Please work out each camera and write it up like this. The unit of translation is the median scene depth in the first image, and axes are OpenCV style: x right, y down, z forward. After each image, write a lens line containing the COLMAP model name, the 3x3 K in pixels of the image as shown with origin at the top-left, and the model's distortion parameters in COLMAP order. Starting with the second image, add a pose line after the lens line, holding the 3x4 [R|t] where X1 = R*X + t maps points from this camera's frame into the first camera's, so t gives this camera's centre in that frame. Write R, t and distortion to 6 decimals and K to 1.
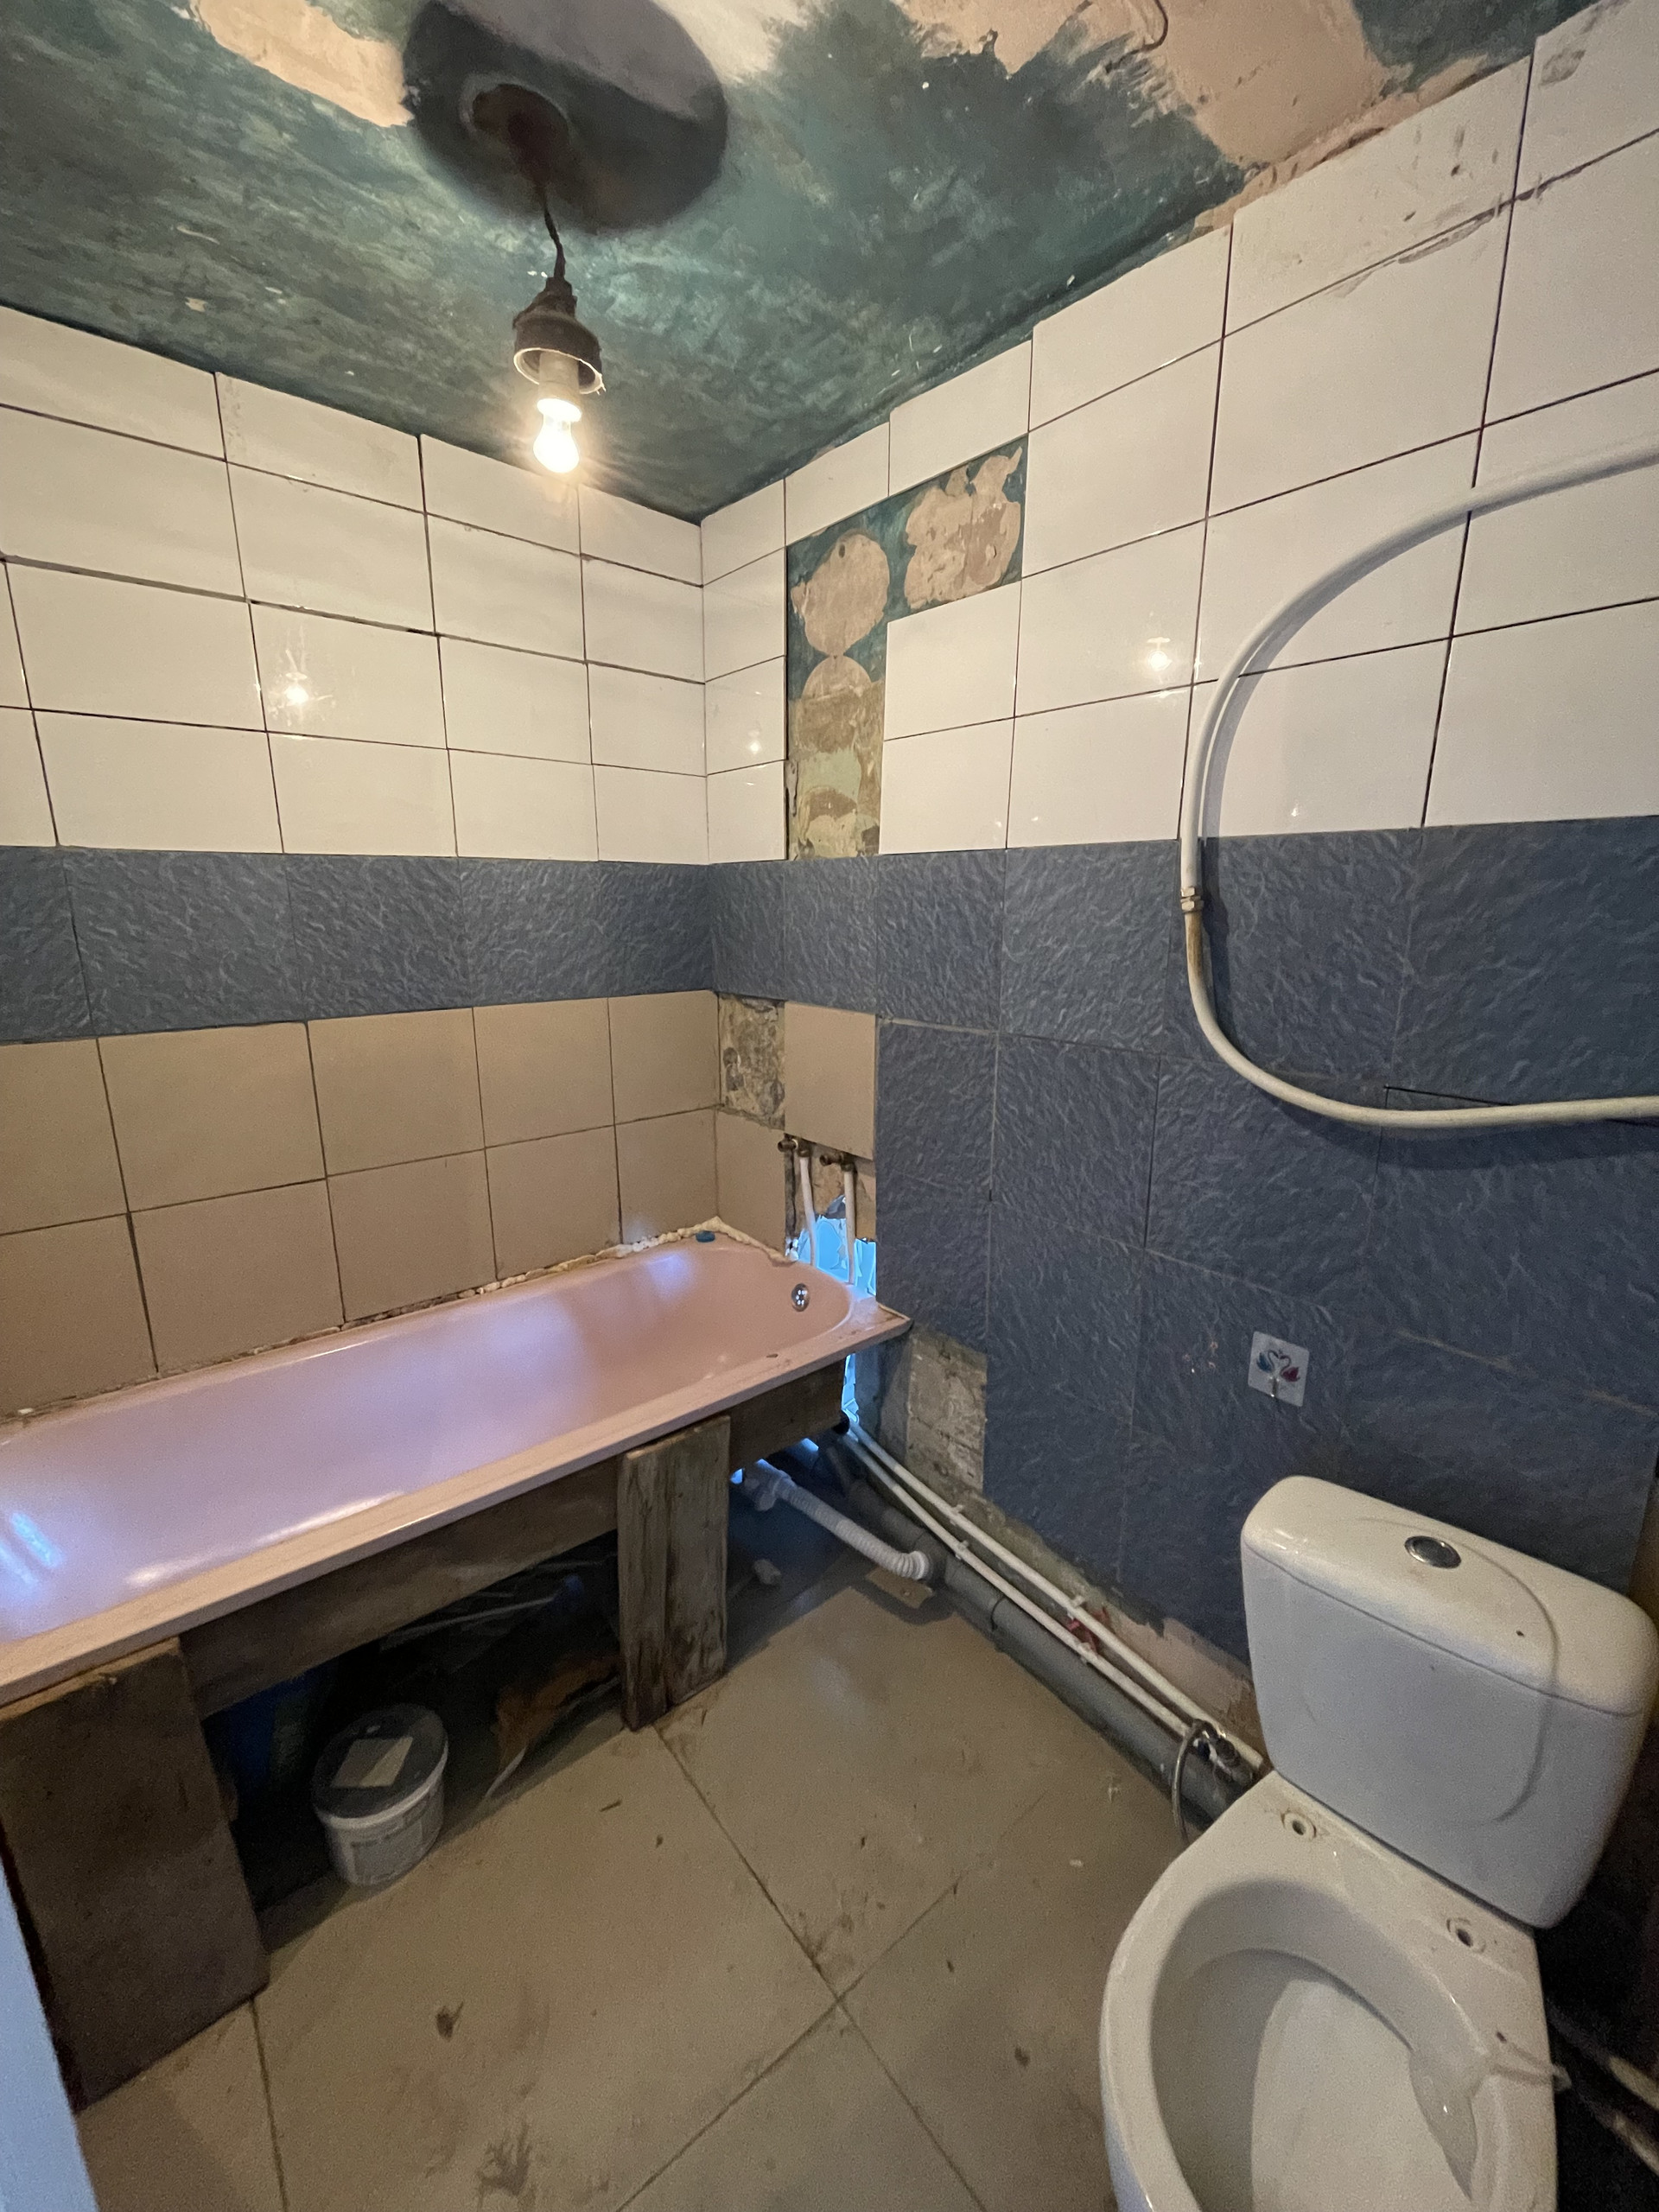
lens RADIAL K [[894.0, 0, 836.2], [0, 894.0, 1103.8], [0, 0, 1]] dist [0.000381, -0.000308]
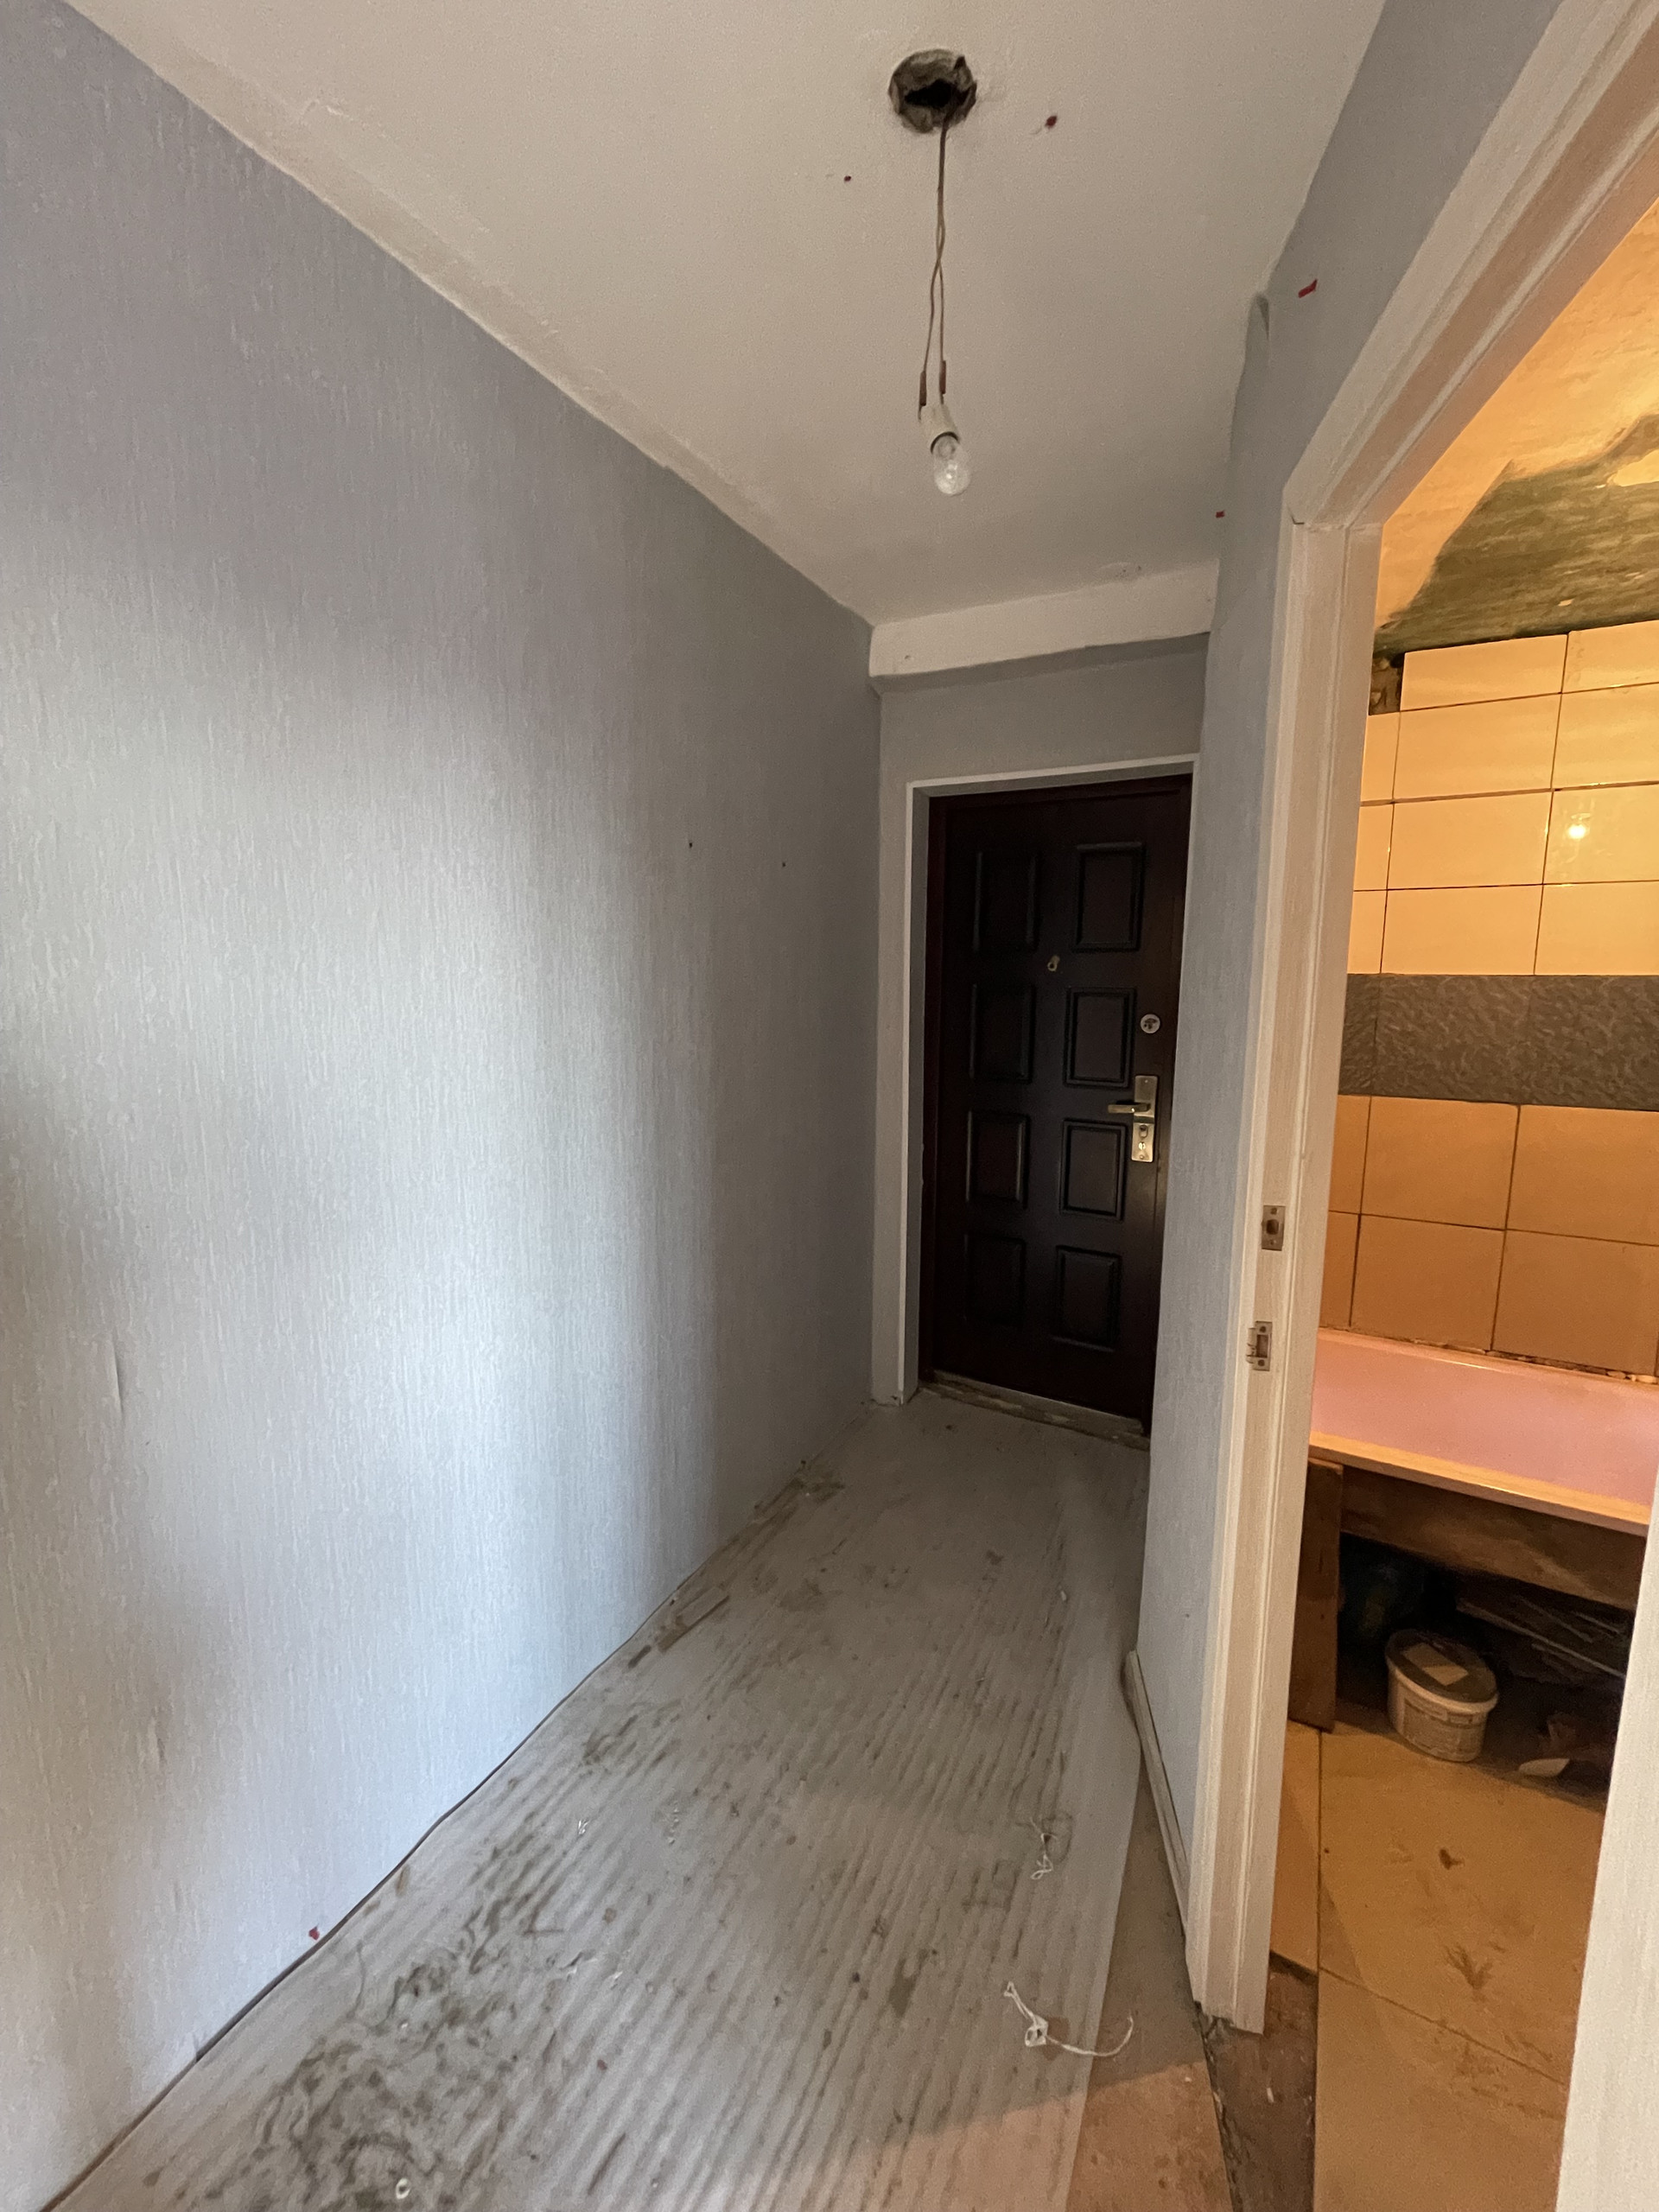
lens RADIAL K [[894.0, 0, 840.8], [0, 894.0, 1093.5], [0, 0, 1]] dist [0.000381, -0.000308]
pose [[0.377214, 0.130989, -0.916816, 0.214820], [-0.210818, 0.976103, 0.052721, 0.029885], [0.901812, 0.173394, 0.395814, -0.391815]]
